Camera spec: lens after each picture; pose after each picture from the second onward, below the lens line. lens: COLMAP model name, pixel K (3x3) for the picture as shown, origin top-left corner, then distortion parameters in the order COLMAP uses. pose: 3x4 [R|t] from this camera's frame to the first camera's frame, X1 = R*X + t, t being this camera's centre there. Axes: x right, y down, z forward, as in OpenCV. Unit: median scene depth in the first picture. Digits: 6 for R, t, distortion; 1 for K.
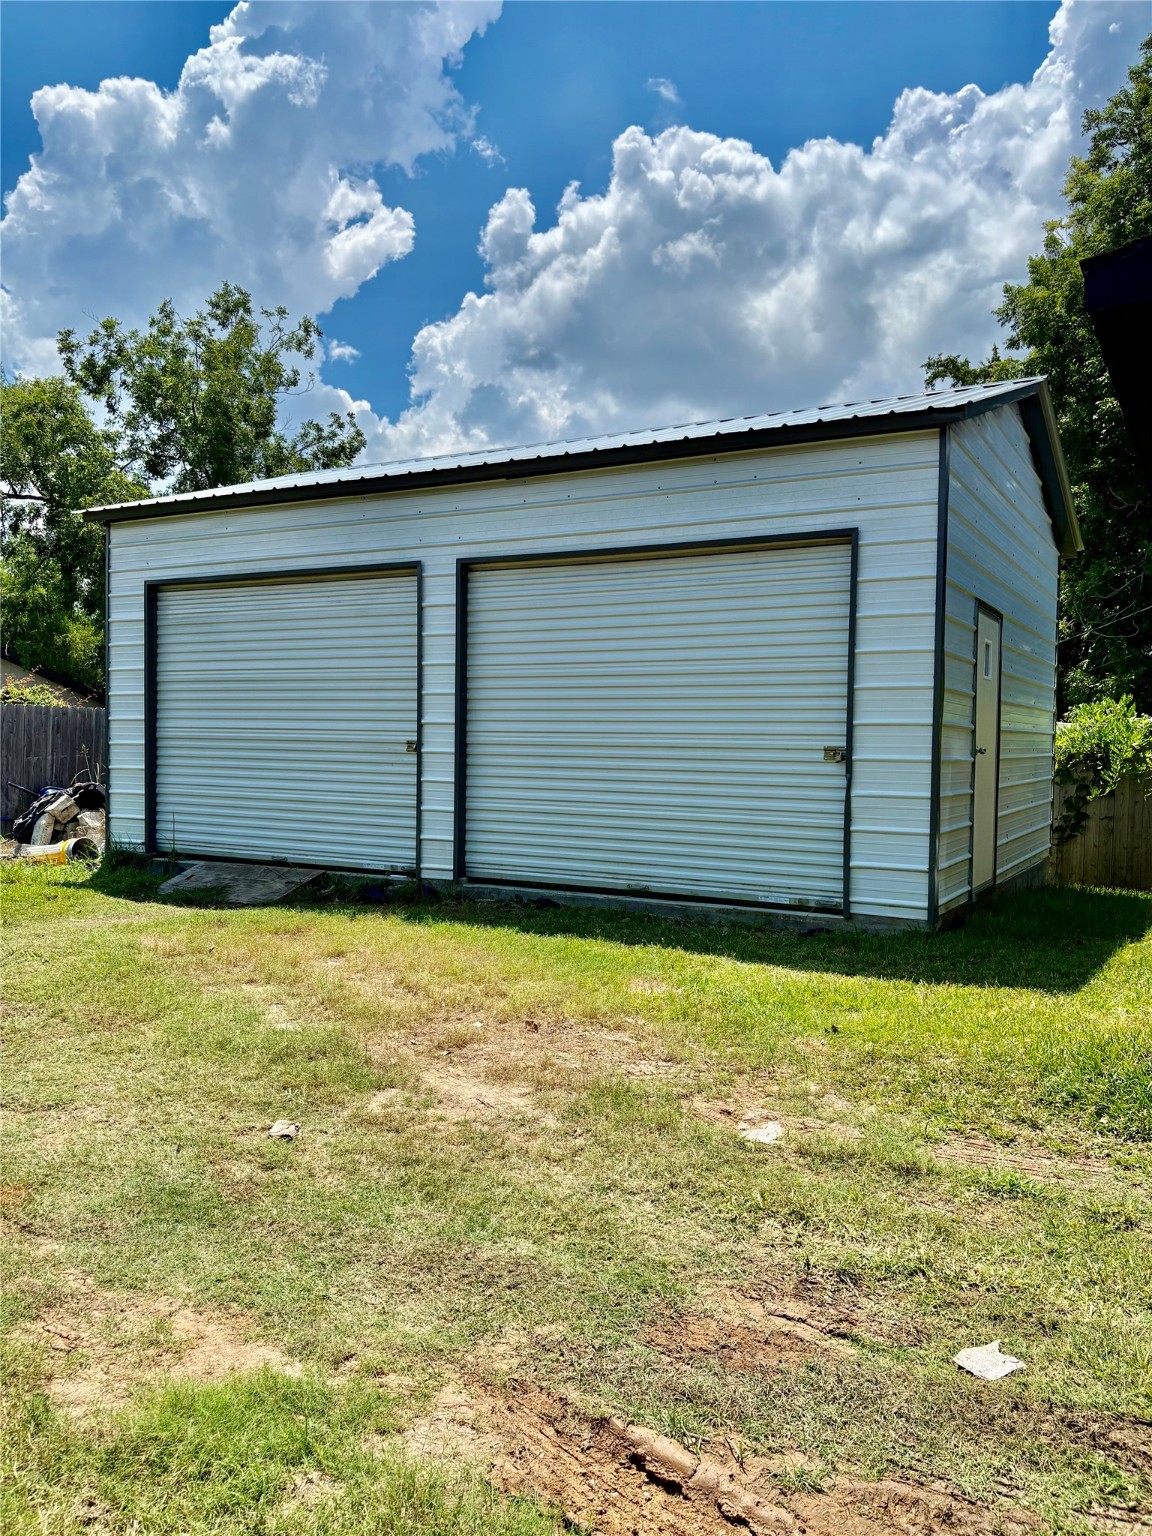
lens RADIAL K [[1164.7, 0, 575.4], [0, 1164.7, 773.7], [0, 0, 1]] dist [0.010265, -0.032339]
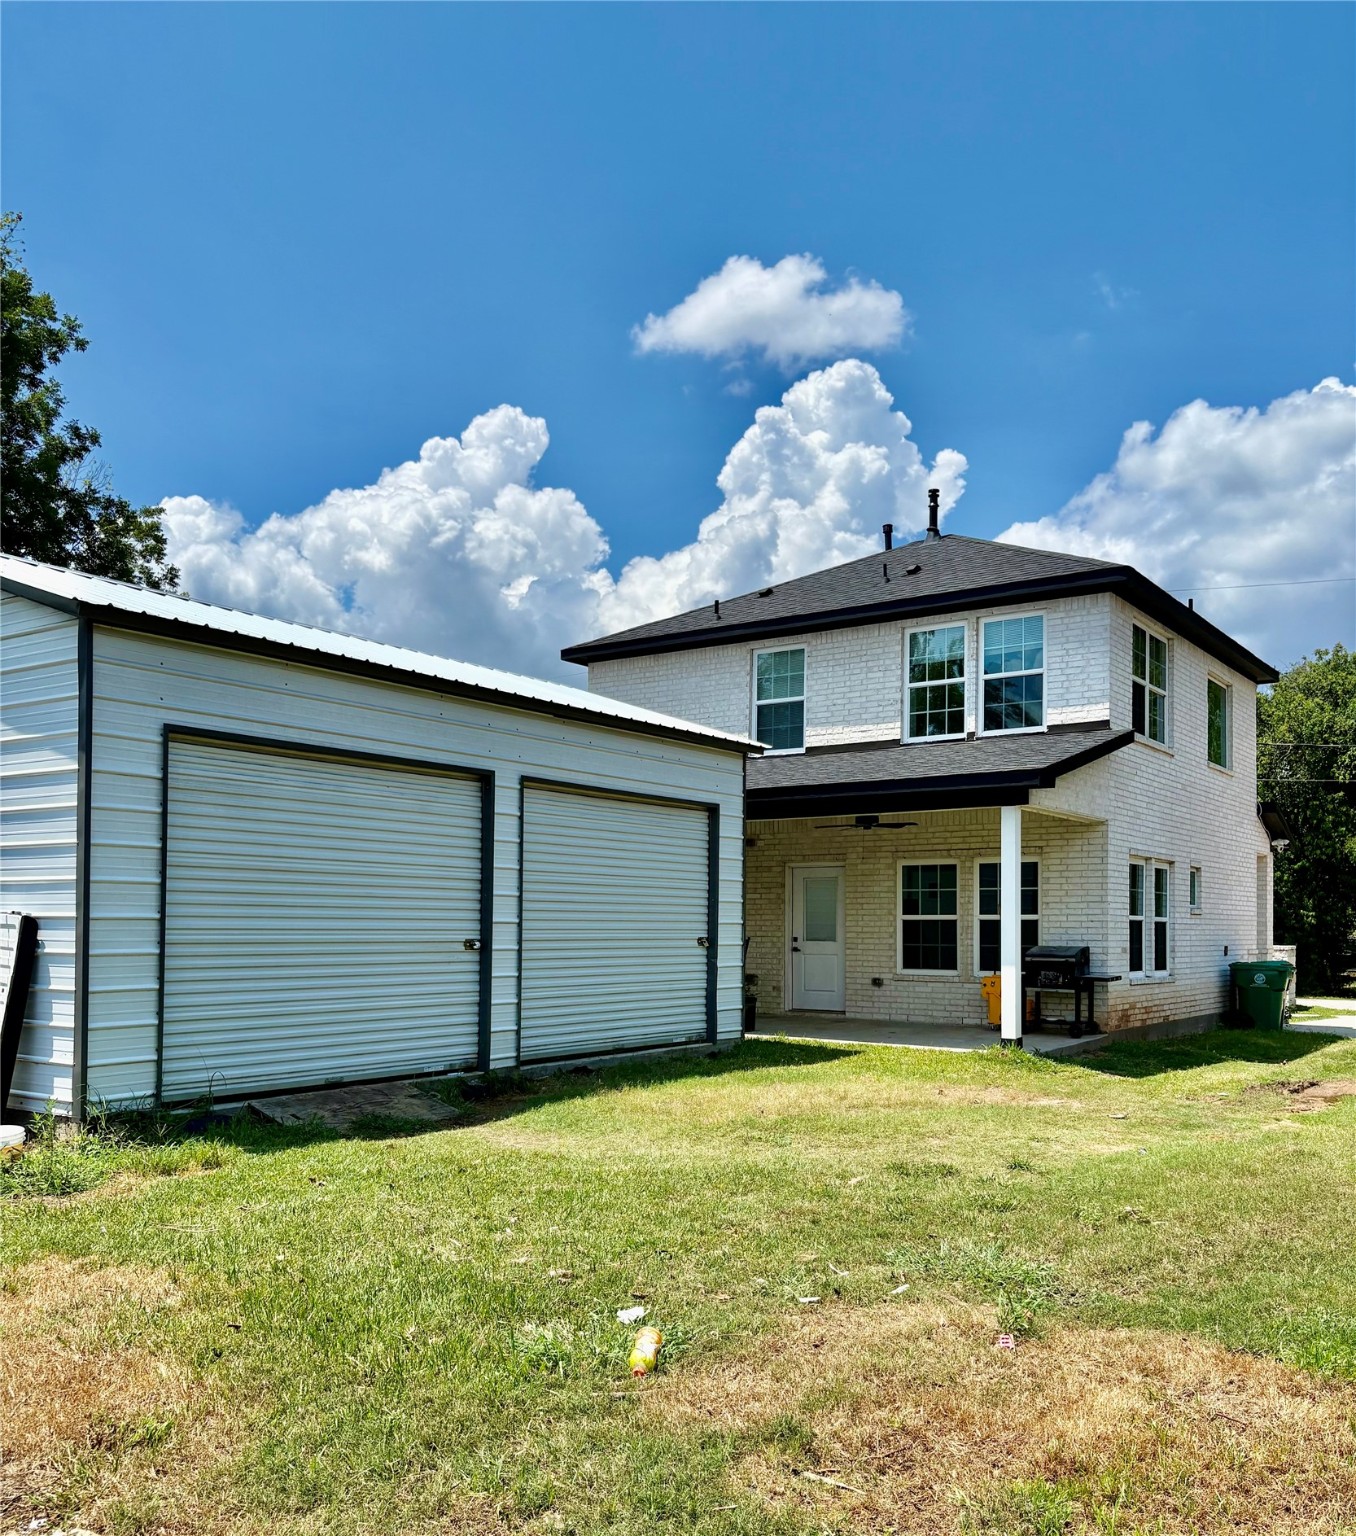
lens RADIAL K [[1346.4, 0, 624.8], [0, 1346.4, 916.1], [0, 0, 1]] dist [-0.002397, -0.064749]
pose [[0.151481, 0.001767, 0.988459, -1.368694], [0.035043, 0.999360, -0.007157, -0.037037], [-0.987839, 0.035722, 0.151323, 0.713332]]
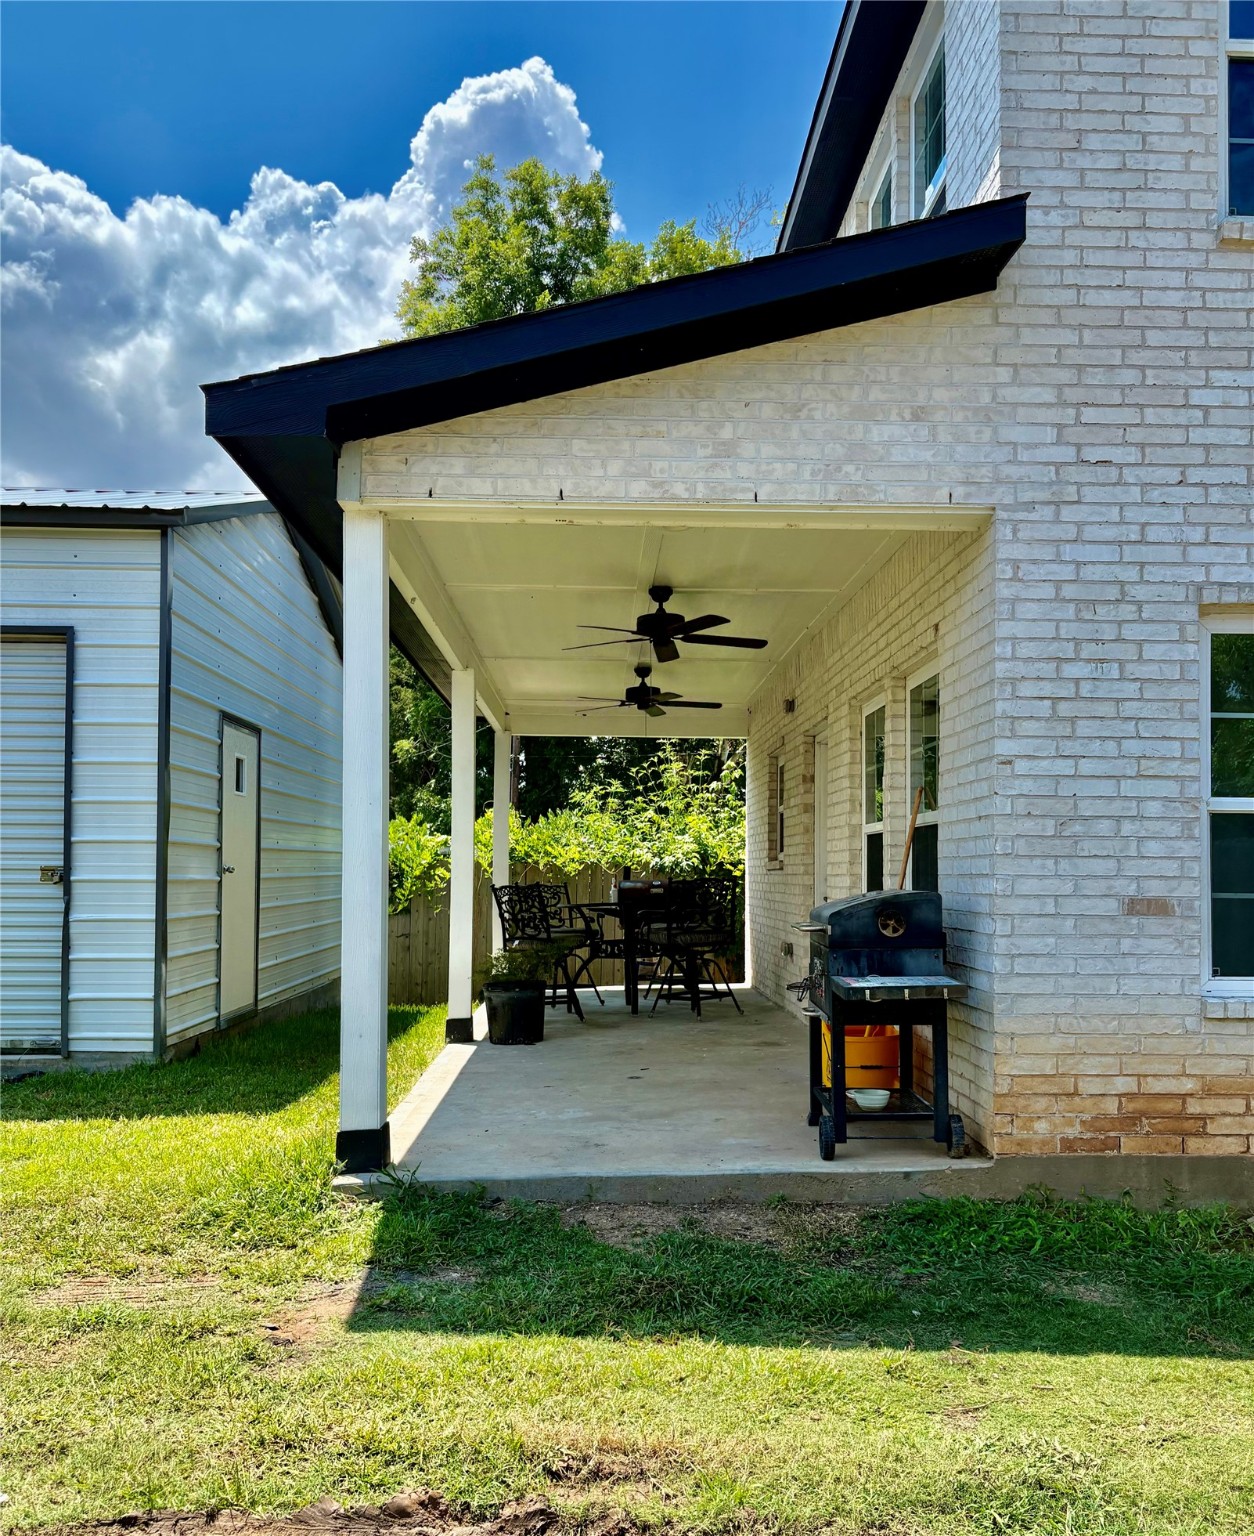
lens RADIAL K [[1261.3, 0, 664.6], [0, 1261.3, 835.2], [0, 0, 1]] dist [0.040056, -0.043728]
pose [[0.849353, 0.004101, 0.527809, 0.091890], [0.022272, 0.998801, -0.043601, 0.005143], [-0.527355, 0.048788, 0.848243, -0.066939]]
